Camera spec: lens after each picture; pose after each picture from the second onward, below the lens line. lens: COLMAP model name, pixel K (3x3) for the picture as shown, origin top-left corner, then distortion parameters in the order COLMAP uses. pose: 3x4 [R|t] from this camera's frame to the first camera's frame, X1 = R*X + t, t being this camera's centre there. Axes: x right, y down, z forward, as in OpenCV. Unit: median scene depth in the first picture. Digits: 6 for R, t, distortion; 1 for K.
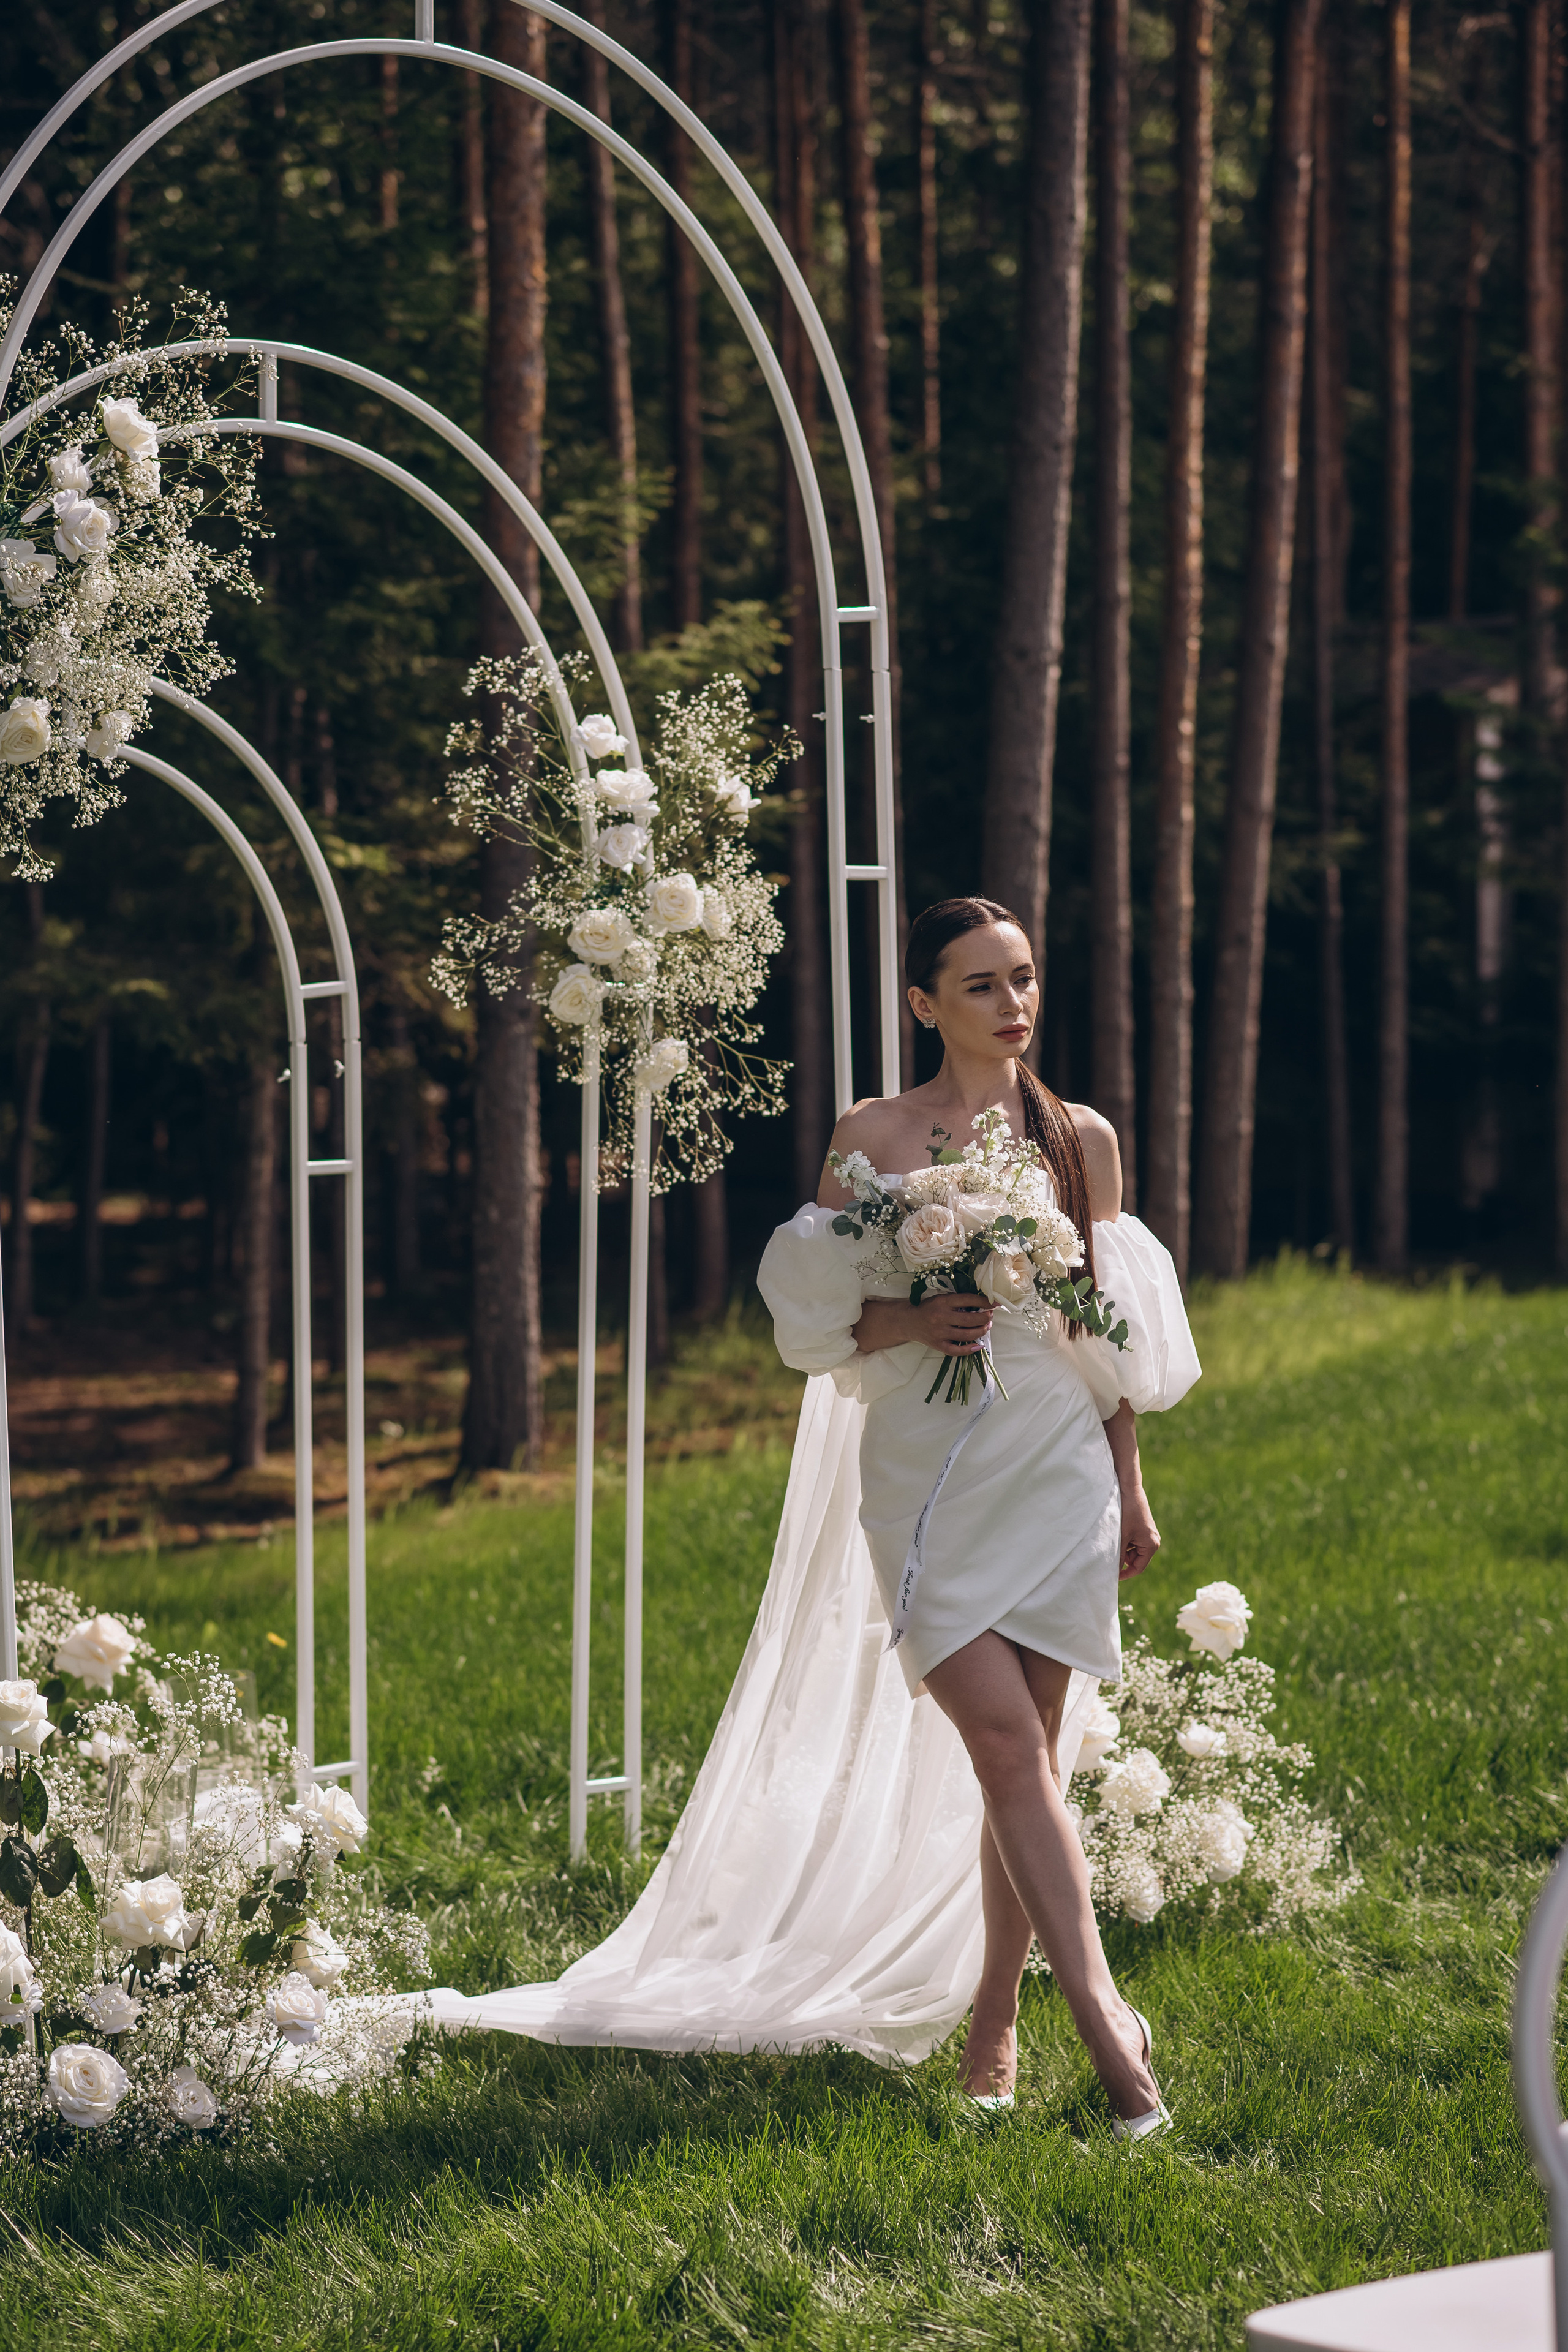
lens RADIAL K [[5081.9, 0, 784.0], [0, 5081.9, 1176.0], [0, 0, 1]] dist [-0.010038, 0.243826]
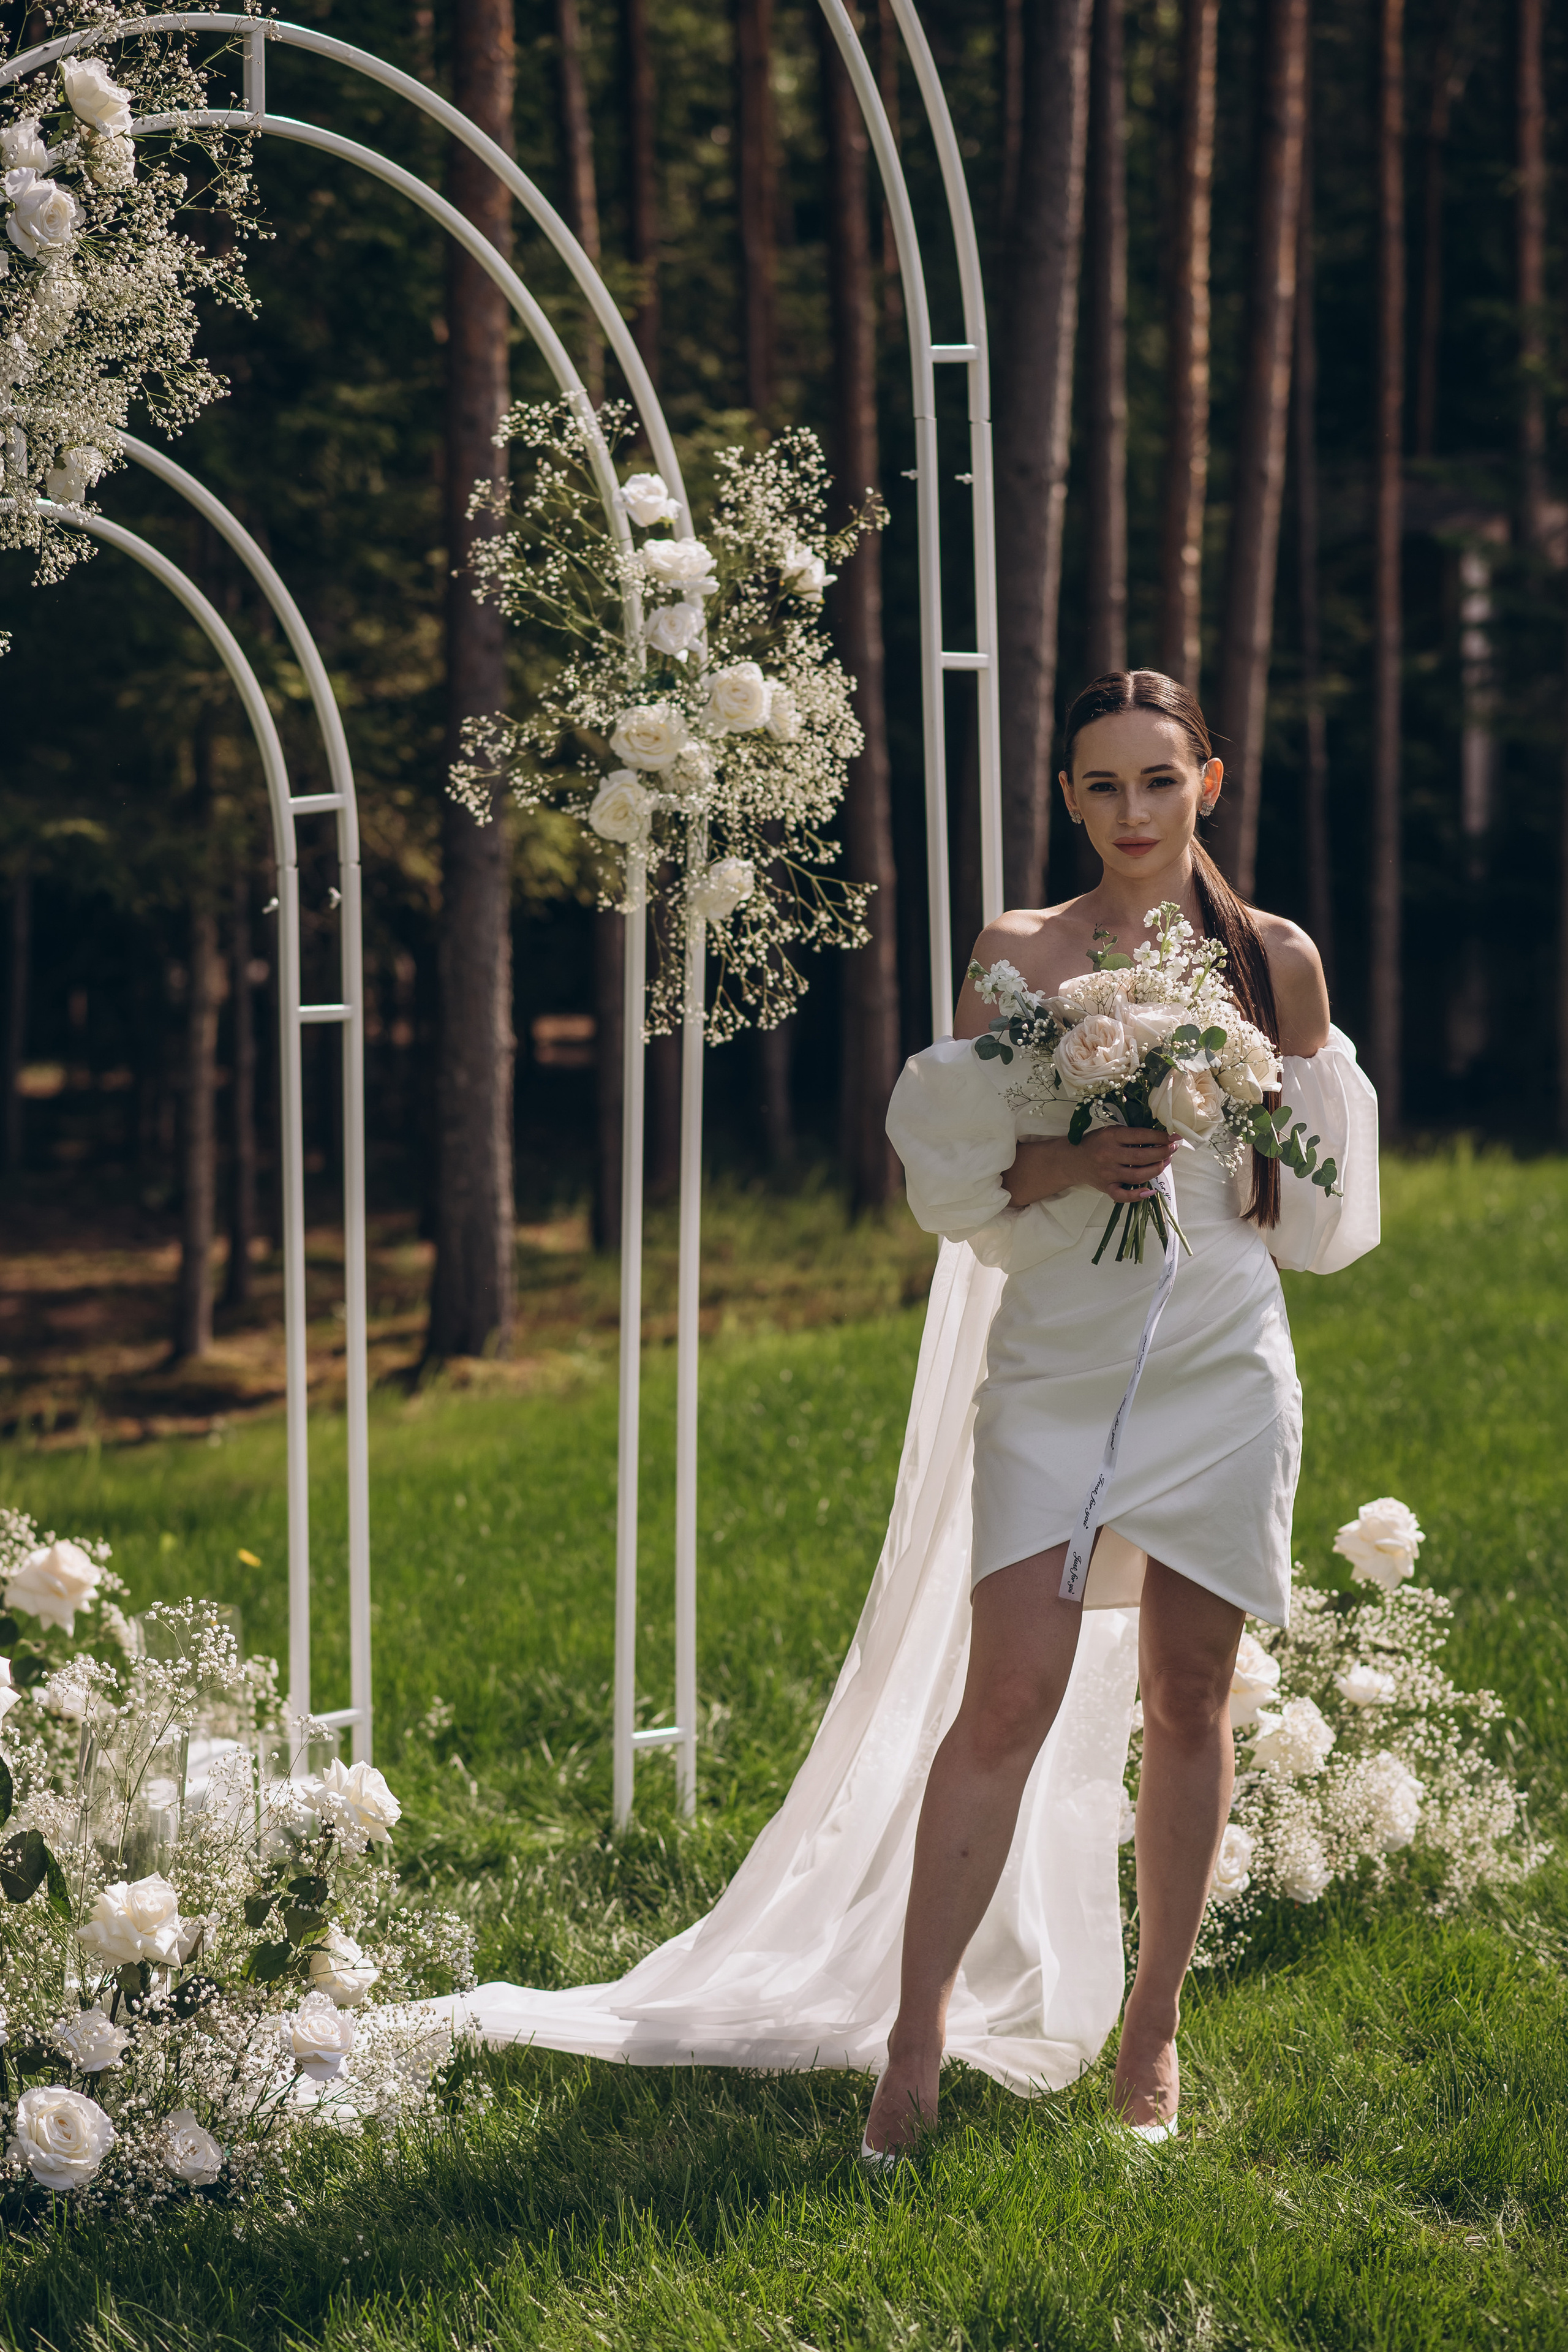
lens RADIAL K [[5081.9, 0, 784.0], [0, 5081.9, 1176.0], [0, 0, 1]] dist [-0.010038, 0.243826]
pose [[0.999828, -0.004112, 0.018057, -0.029284], [0.003663, 0.999685, 0.024839, 0.004755], [-0.018154, -0.024769, 0.999528, 0.154643]]
